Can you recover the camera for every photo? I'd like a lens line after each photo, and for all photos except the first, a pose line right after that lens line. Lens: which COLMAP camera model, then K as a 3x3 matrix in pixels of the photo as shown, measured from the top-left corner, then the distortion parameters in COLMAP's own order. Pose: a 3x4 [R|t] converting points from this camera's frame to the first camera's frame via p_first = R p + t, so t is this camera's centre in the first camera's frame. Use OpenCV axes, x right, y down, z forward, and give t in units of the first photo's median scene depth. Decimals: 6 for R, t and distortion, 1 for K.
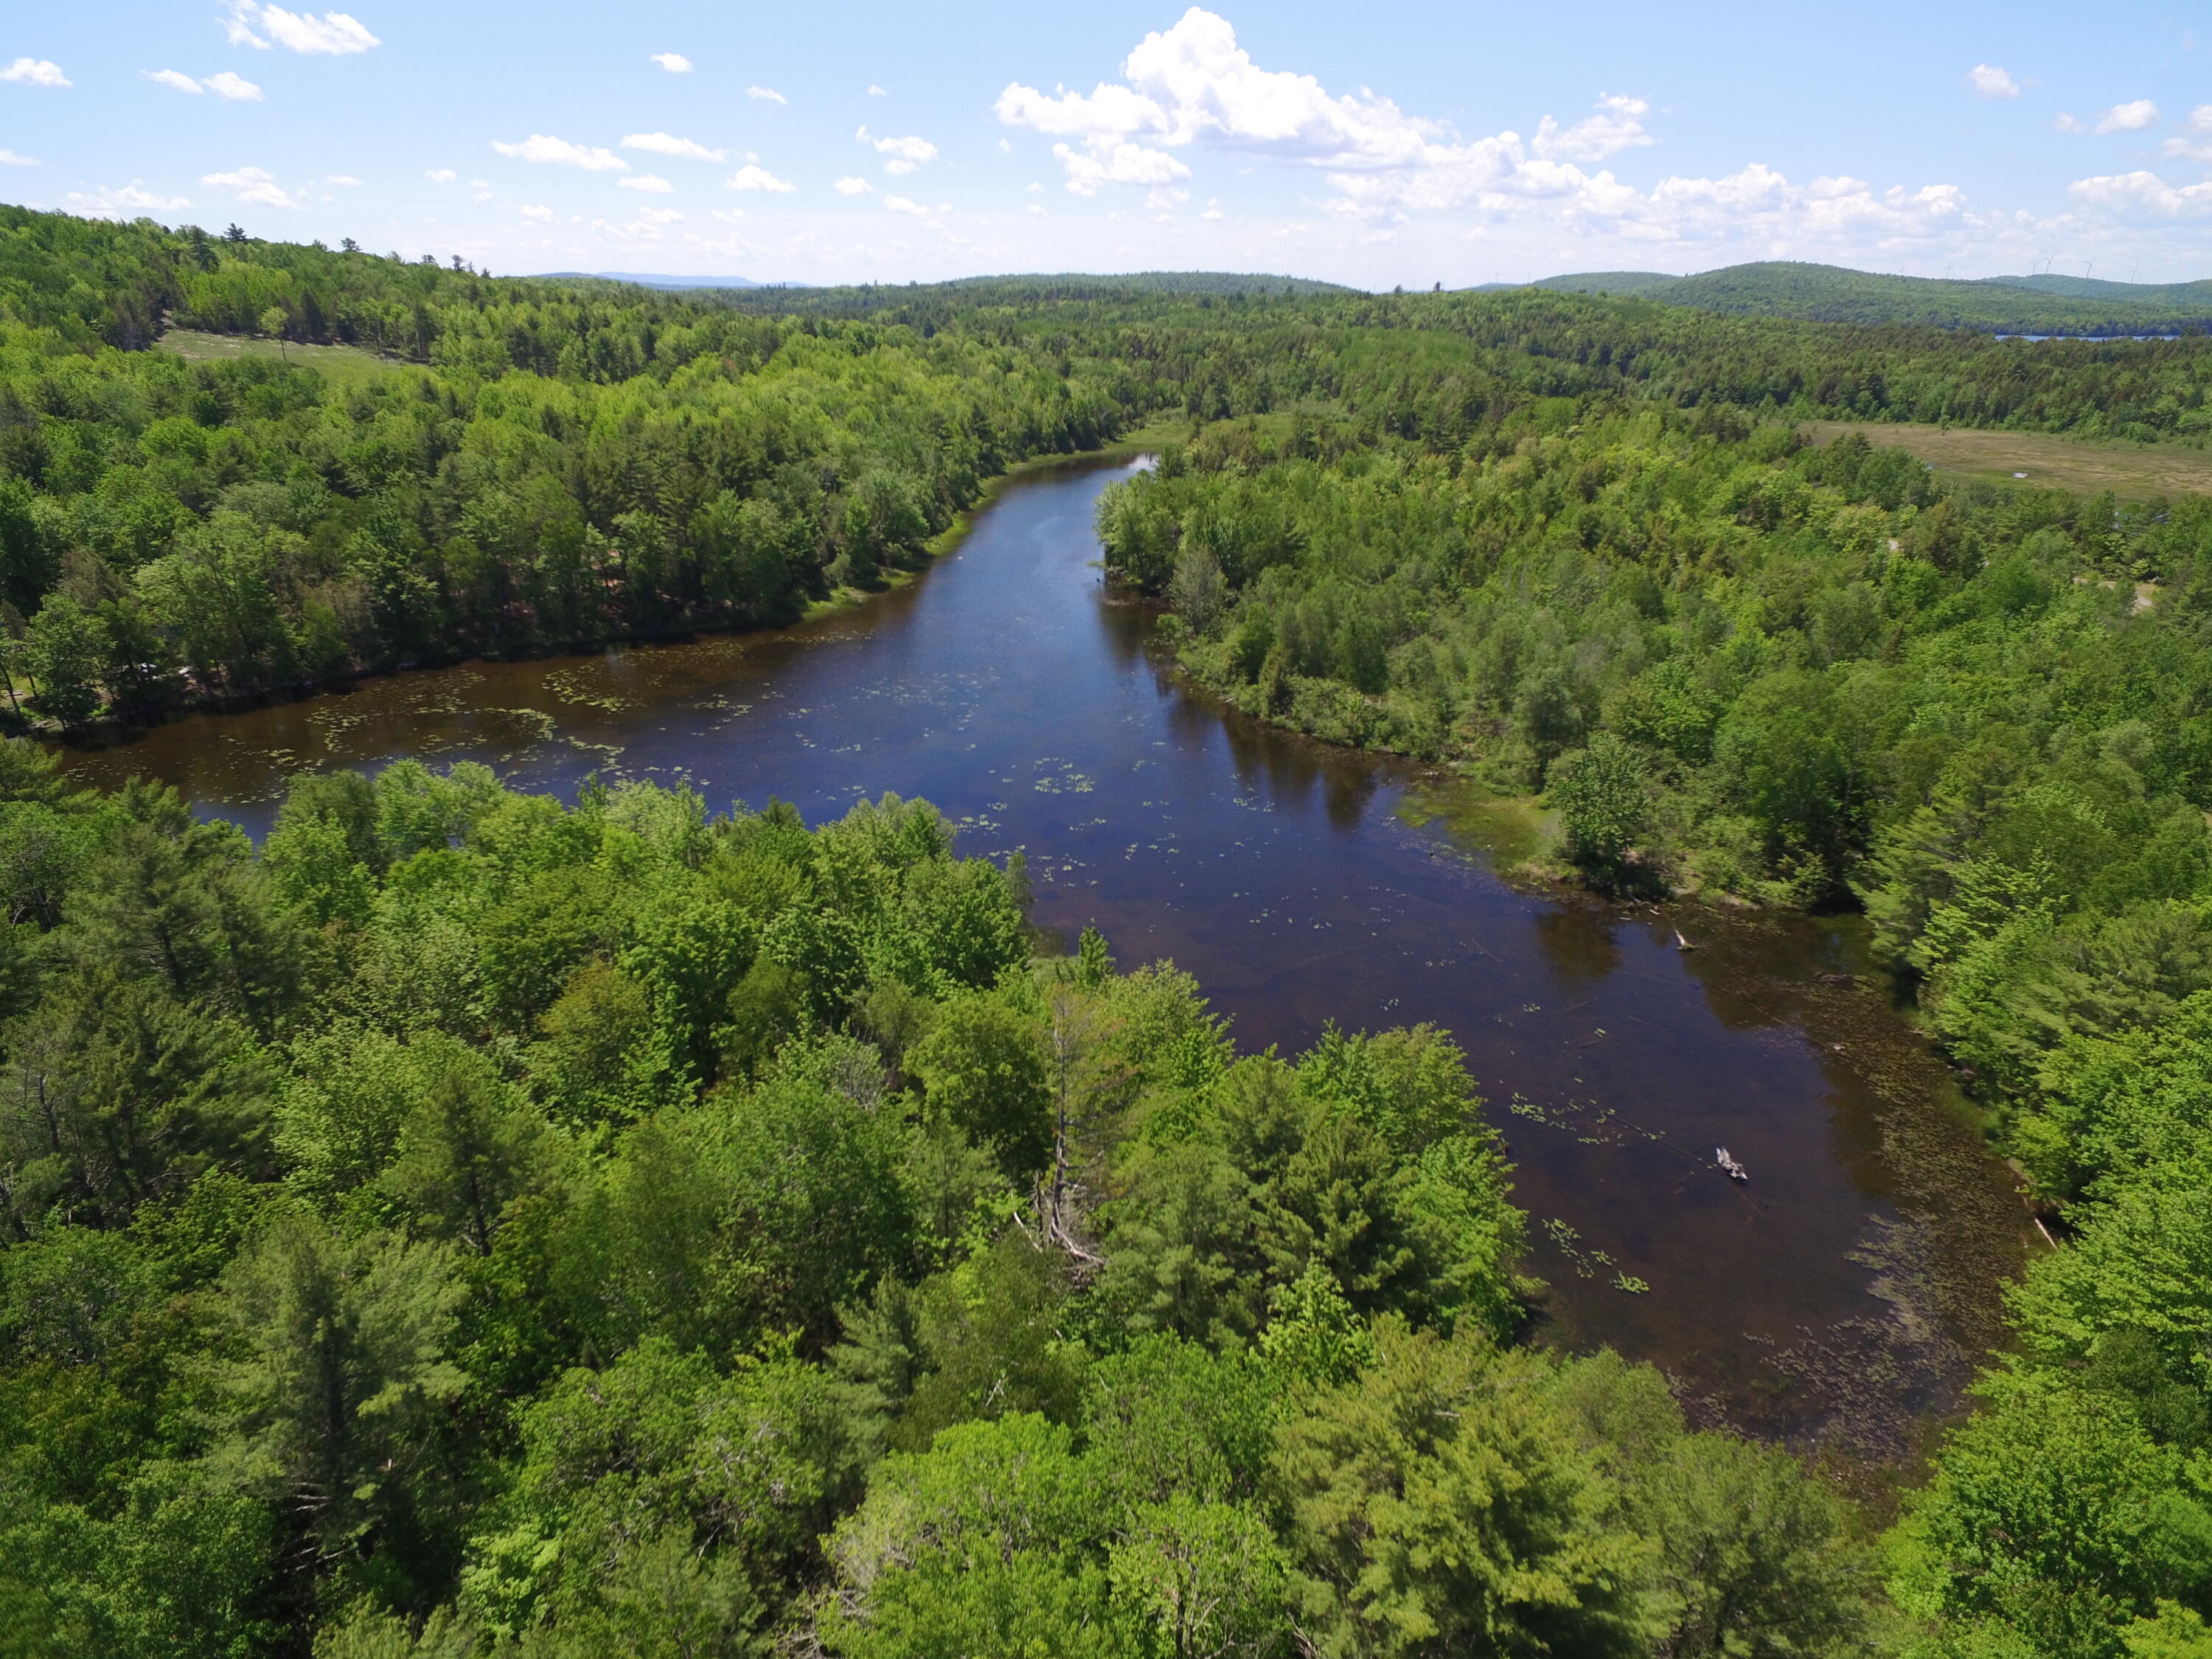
lens RADIAL K [[1299.0, 0, 1106.0], [0, 1299.0, 829.5], [0, 0, 1]] dist [-0.021627, 0.024958]
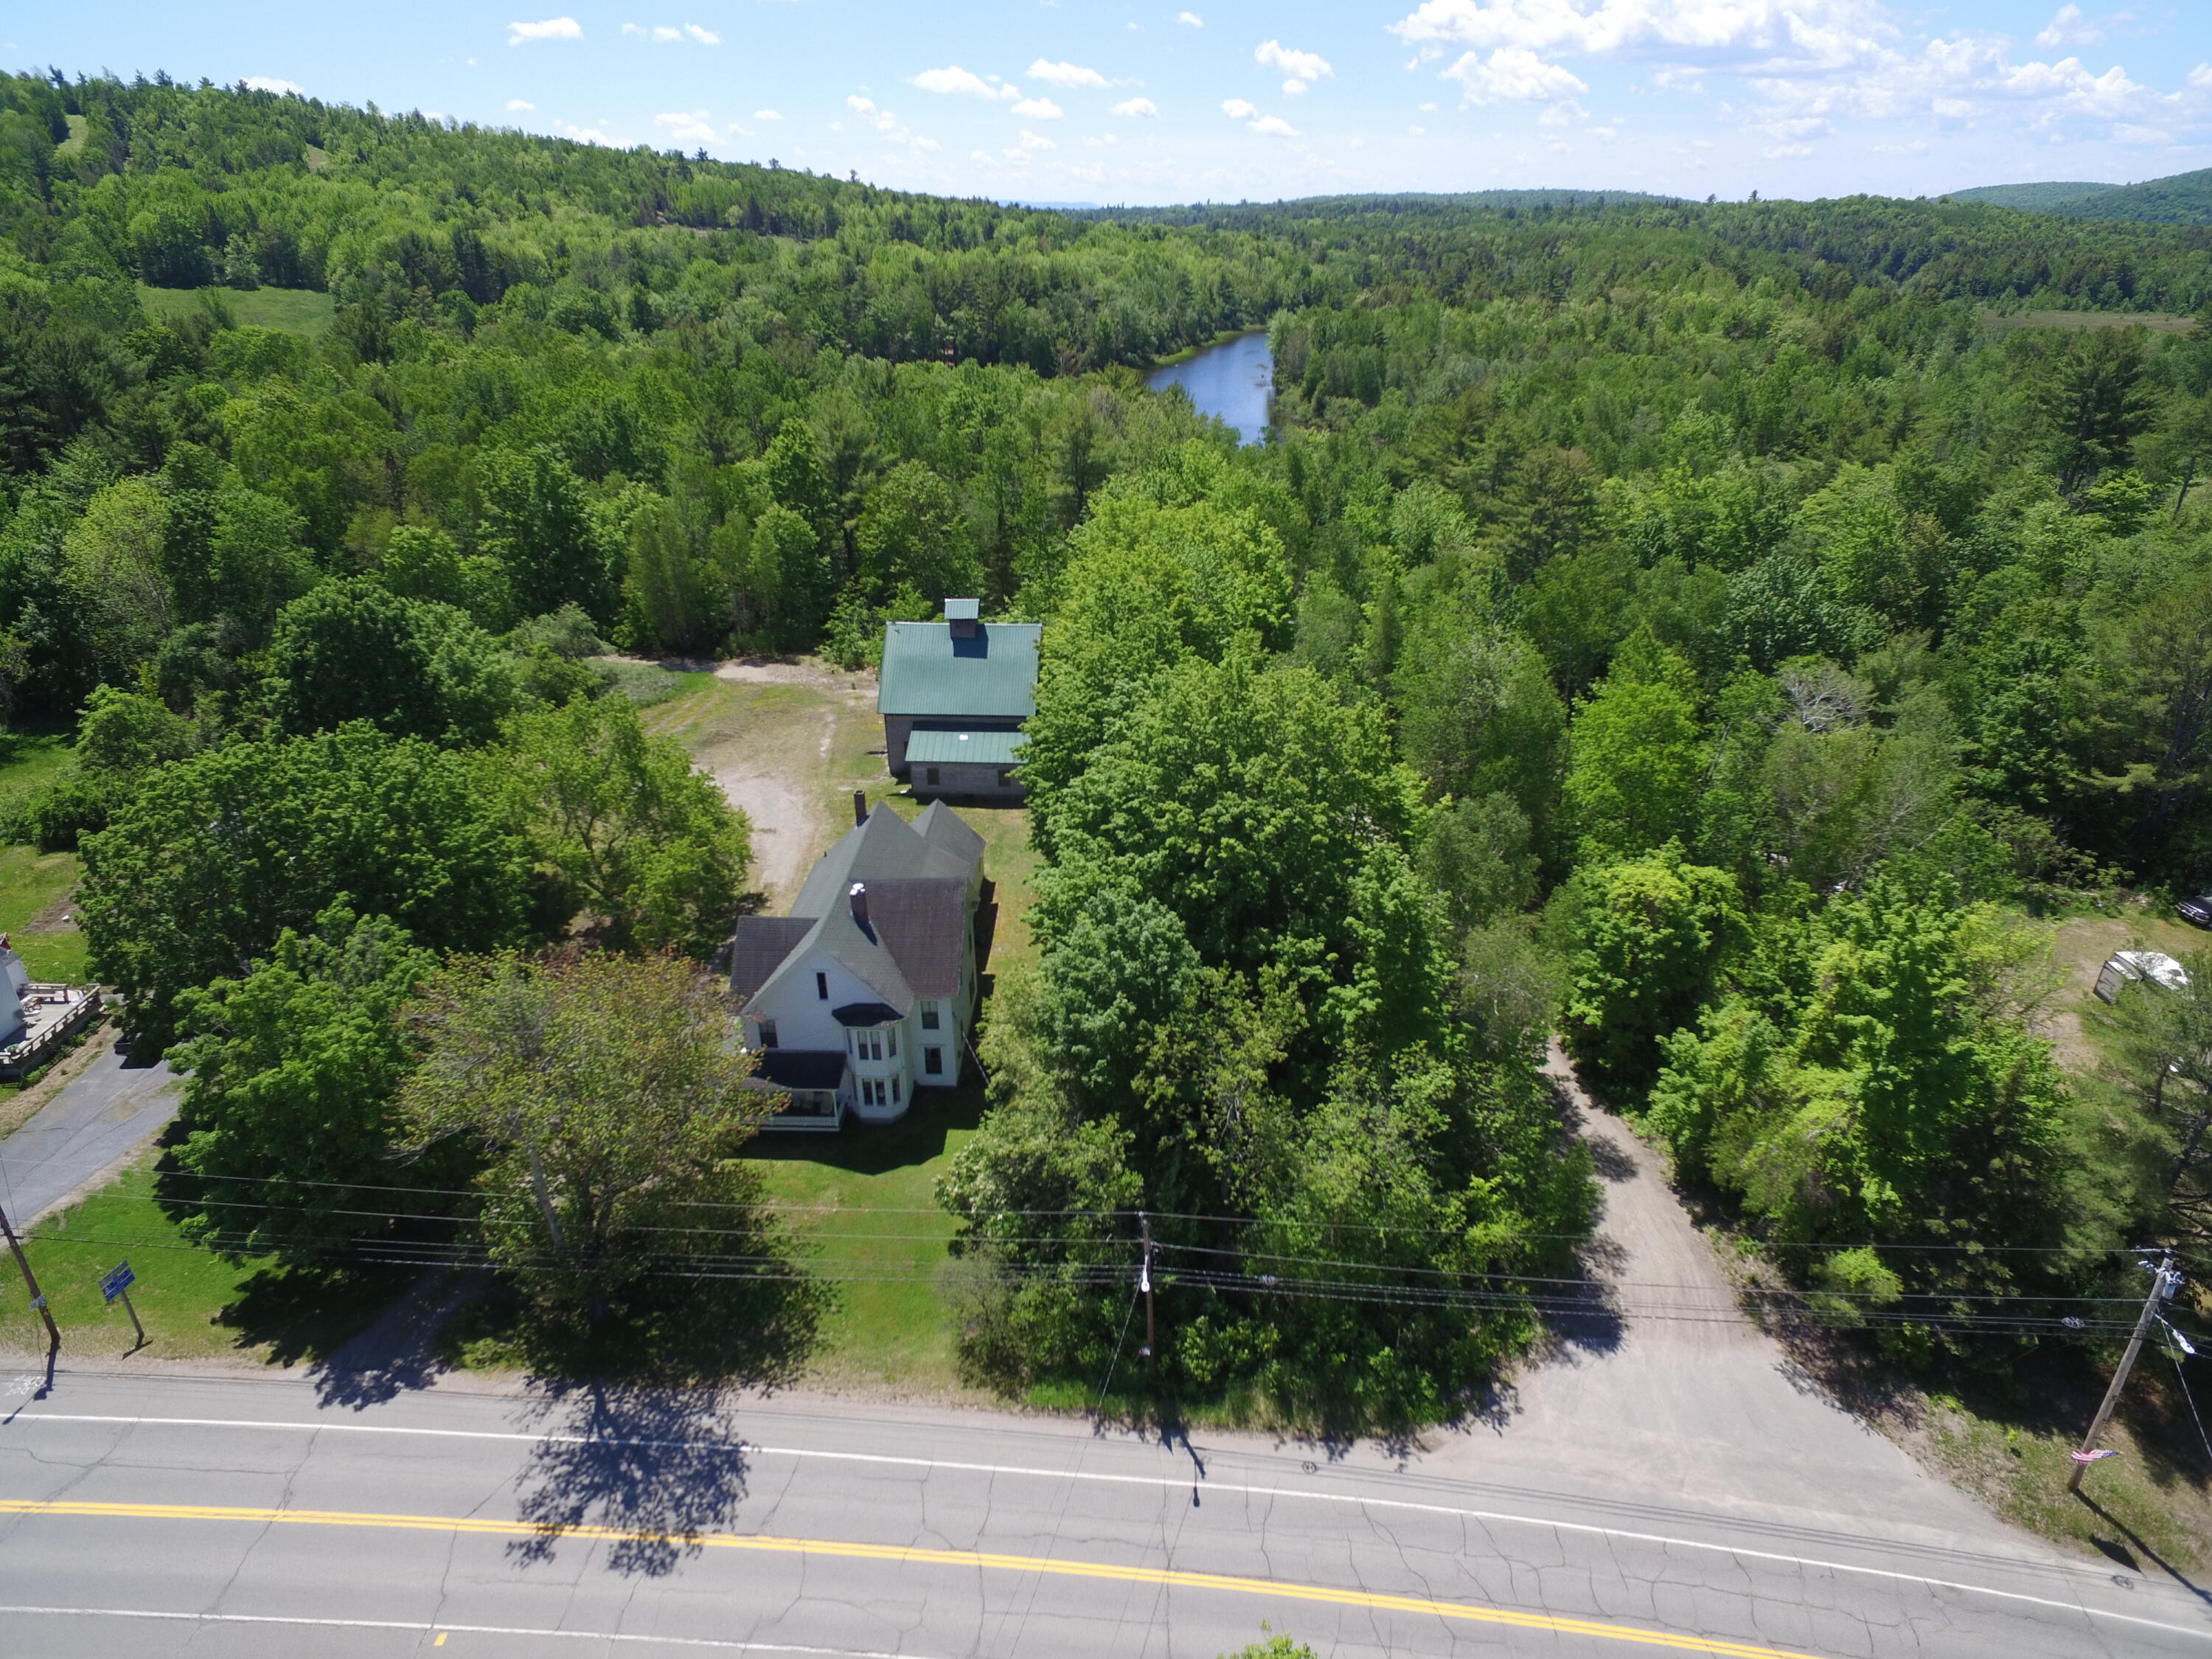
lens RADIAL K [[1284.5, 0, 1106.8], [0, 1284.5, 810.3], [0, 0, 1]] dist [-0.007358, 0.009955]
pose [[0.970592, 0.094775, -0.221291, 0.110622], [-0.085752, 0.995058, 0.050054, 0.137952], [0.224942, -0.029606, 0.973922, -0.268126]]
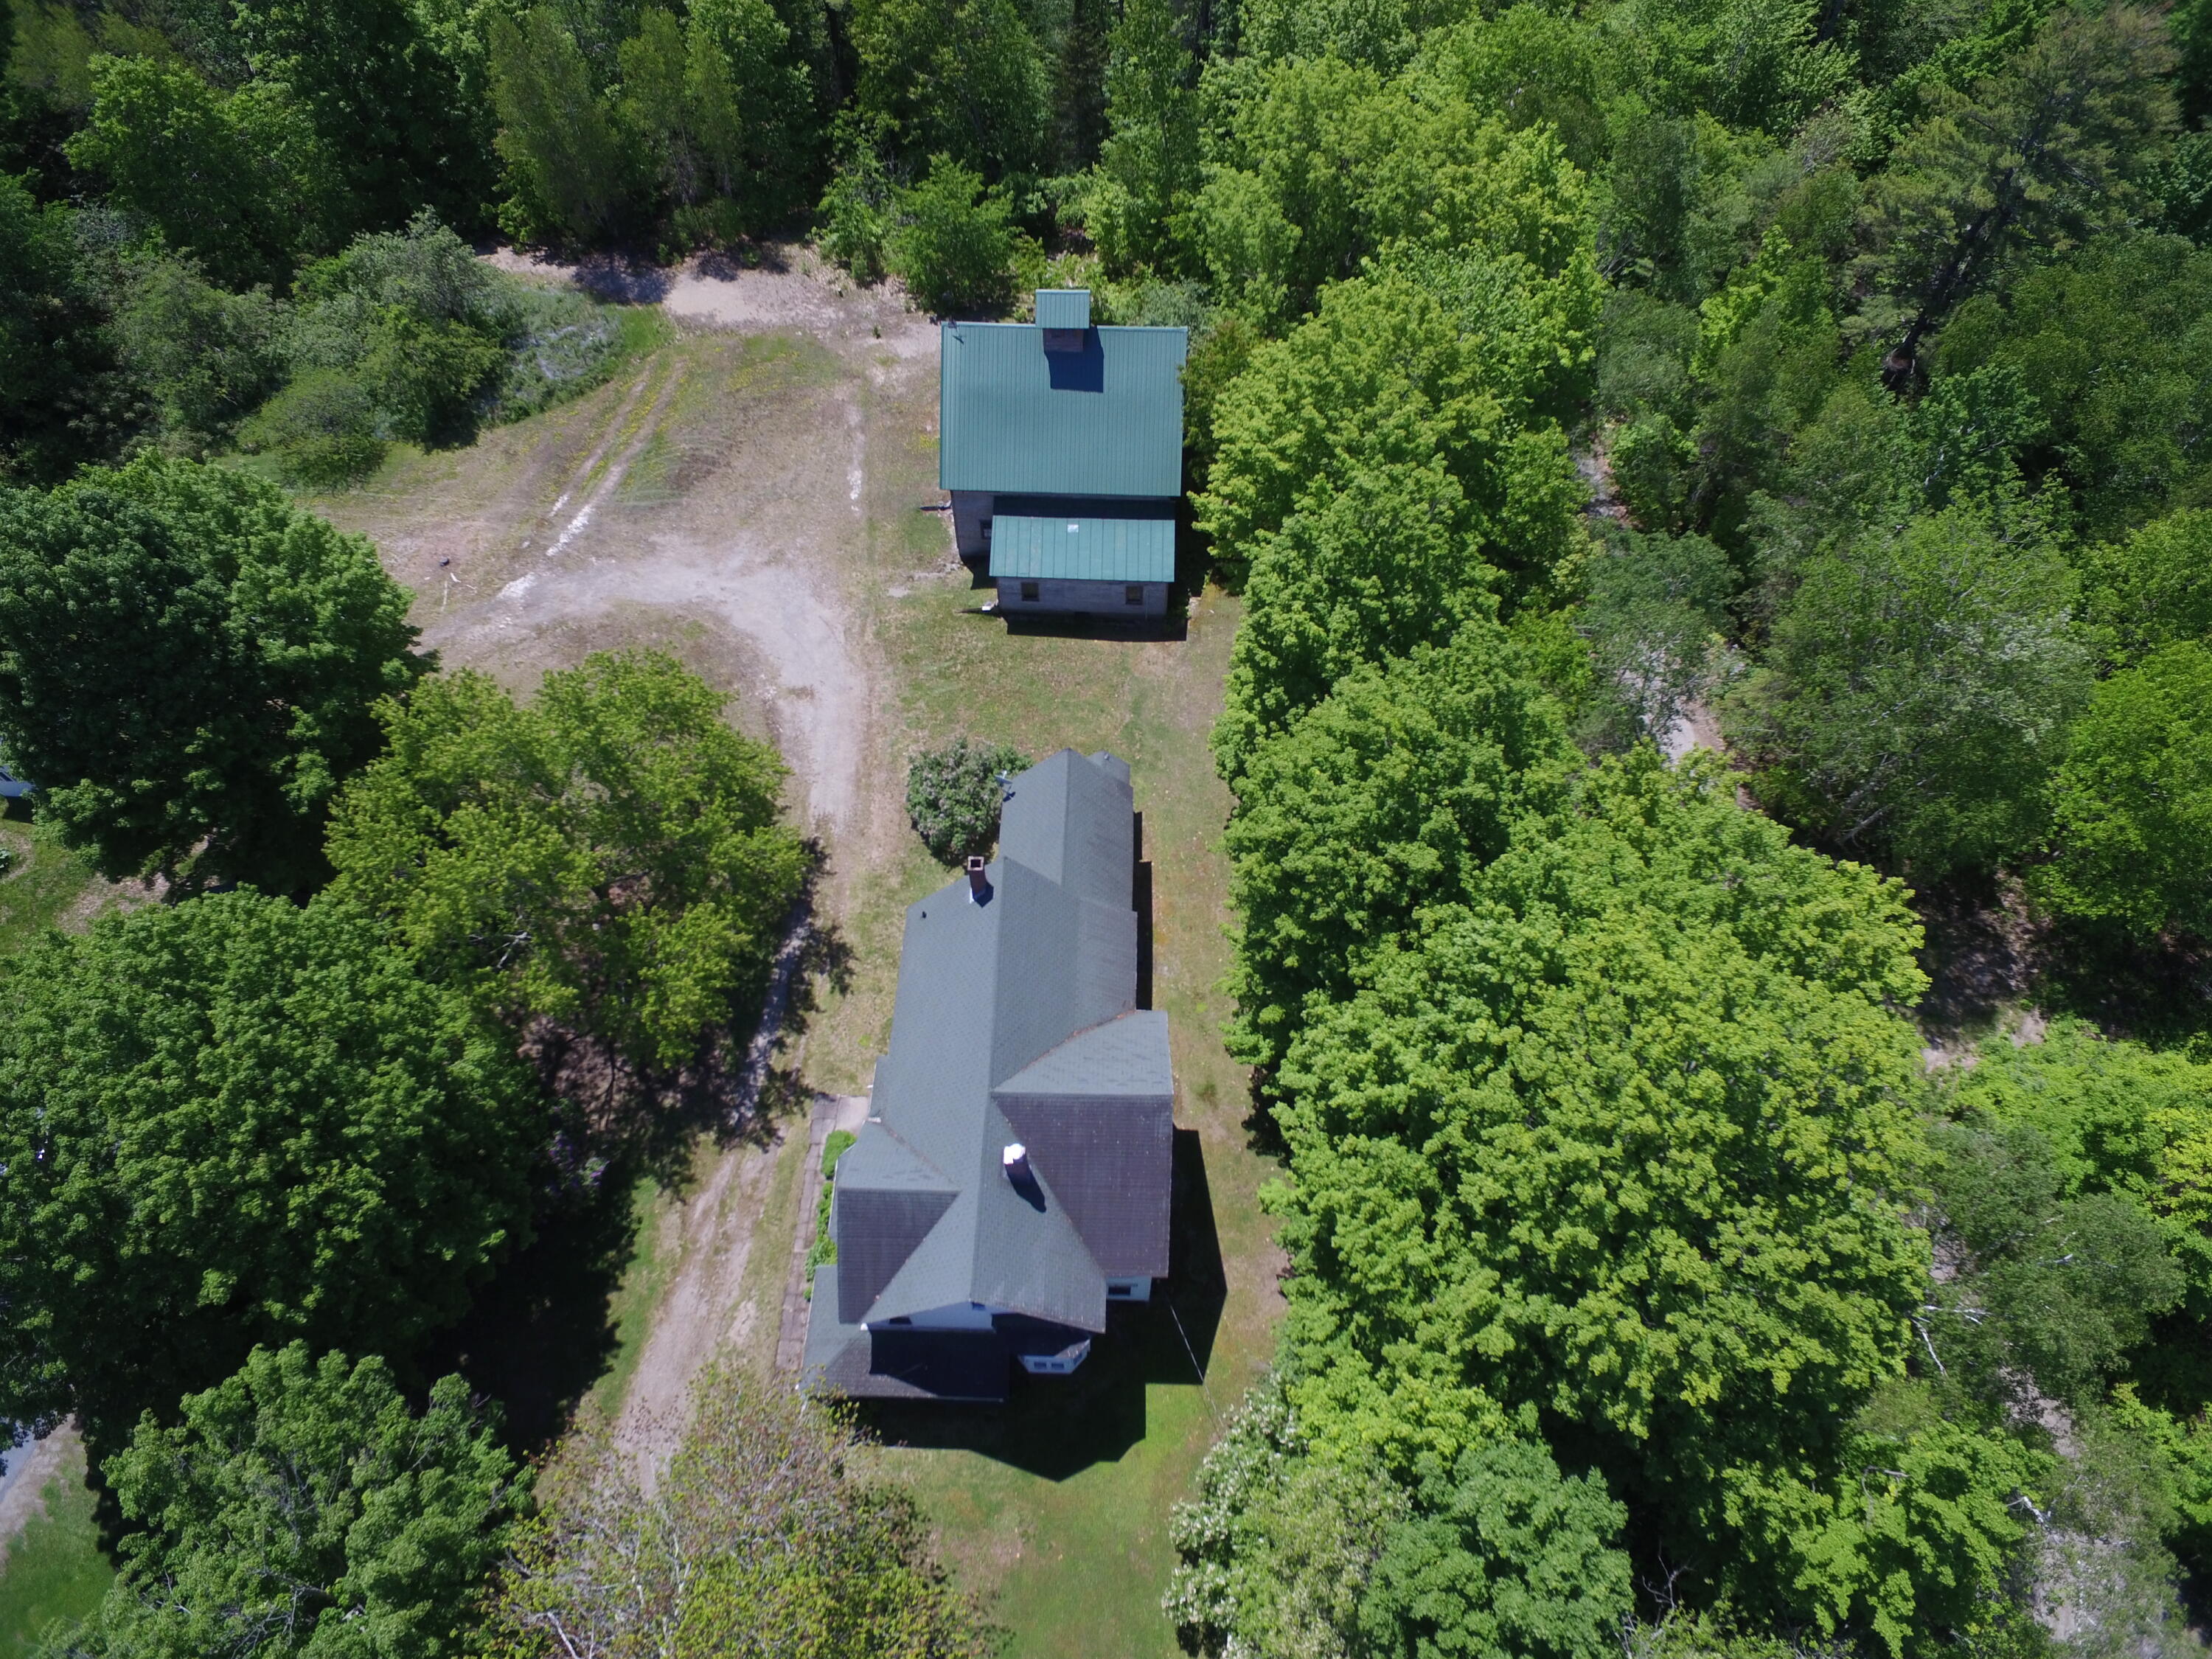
lens RADIAL K [[1284.5, 0, 1106.8], [0, 1284.5, 810.3], [0, 0, 1]] dist [-0.007358, 0.009955]
pose [[0.972465, 0.191093, -0.133397, 0.069574], [-0.087204, 0.829195, 0.552115, 0.087516], [0.216117, -0.525280, 0.823028, -0.201222]]
